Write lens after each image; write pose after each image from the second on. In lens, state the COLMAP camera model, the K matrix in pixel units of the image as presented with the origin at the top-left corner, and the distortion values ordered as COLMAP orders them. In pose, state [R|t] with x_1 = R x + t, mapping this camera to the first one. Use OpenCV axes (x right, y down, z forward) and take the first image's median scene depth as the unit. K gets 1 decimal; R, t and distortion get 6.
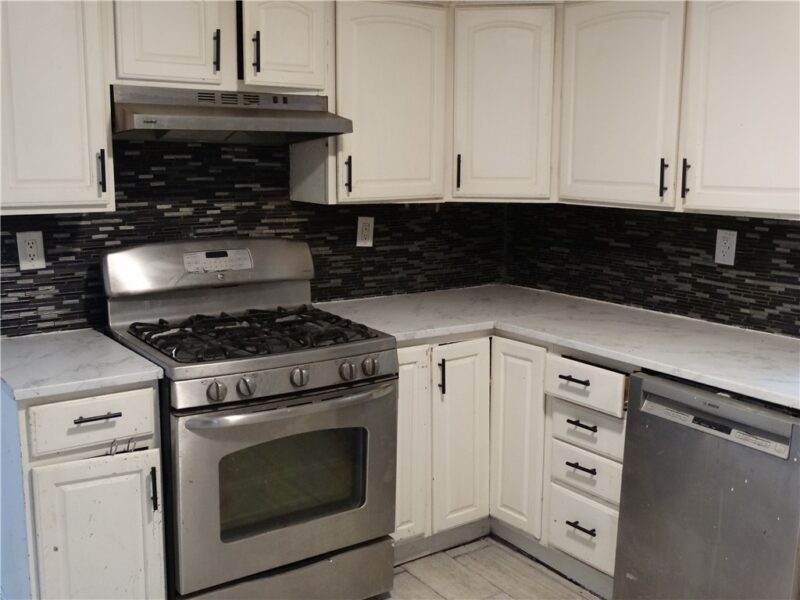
lens RADIAL K [[878.5, 0, 400.0], [0, 878.5, 300.2], [0, 0, 1]] dist [0.015400, 0.000000]
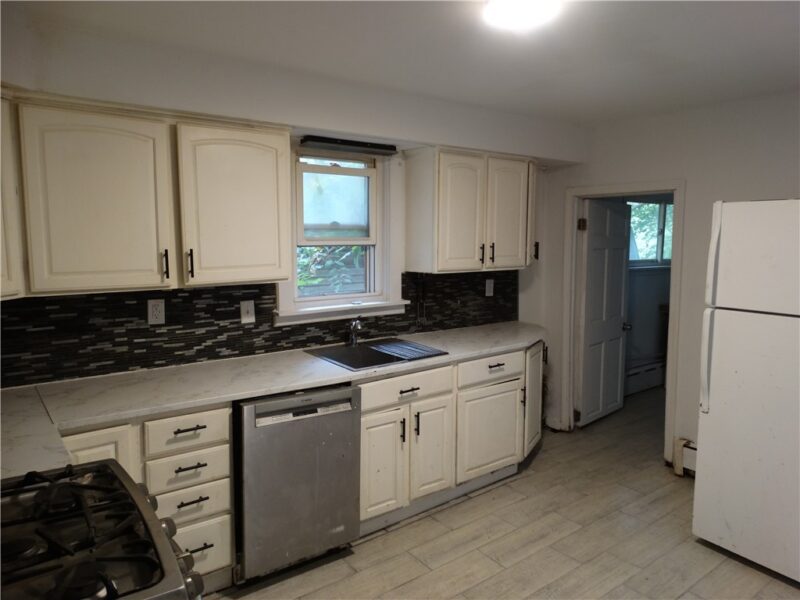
lens RADIAL K [[538.9, 0, 397.9], [0, 538.9, 301.5], [0, 0, 1]] dist [-0.011694, 0.003950]
pose [[0.018059, -0.127587, 0.991663, -0.444742], [0.179888, 0.976054, 0.122303, -0.109192], [-0.983521, 0.176179, 0.040578, 0.586415]]
